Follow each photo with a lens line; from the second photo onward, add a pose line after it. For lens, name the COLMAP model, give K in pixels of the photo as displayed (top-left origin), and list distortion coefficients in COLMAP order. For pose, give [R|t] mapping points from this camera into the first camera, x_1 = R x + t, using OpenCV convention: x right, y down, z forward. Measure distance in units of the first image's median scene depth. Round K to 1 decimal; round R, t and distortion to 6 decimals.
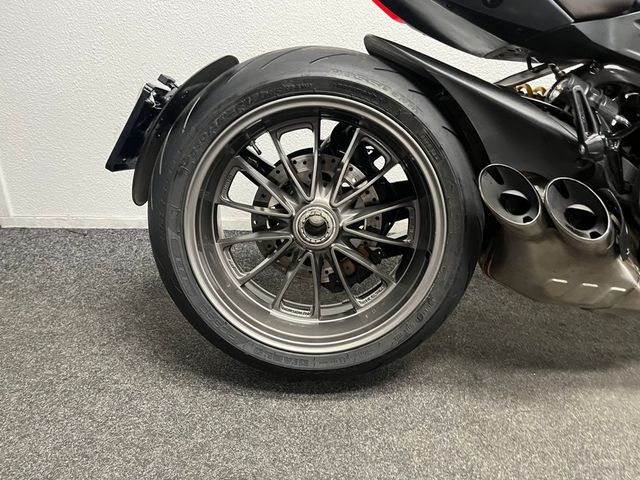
lens RADIAL K [[495.7, 0, 320.0], [0, 495.7, 240.0], [0, 0, 1]] dist [0.064736, -0.097176]
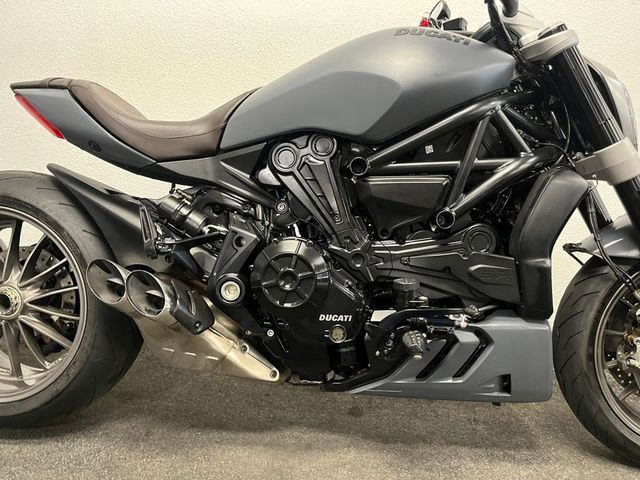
lens RADIAL K [[495.7, 0, 320.0], [0, 495.7, 240.0], [0, 0, 1]] dist [0.064736, -0.097176]
pose [[0.999033, 0.030198, -0.031951, 0.868570], [-0.035284, 0.984303, -0.172925, 0.011019], [0.026227, 0.173885, 0.984417, -0.297930]]
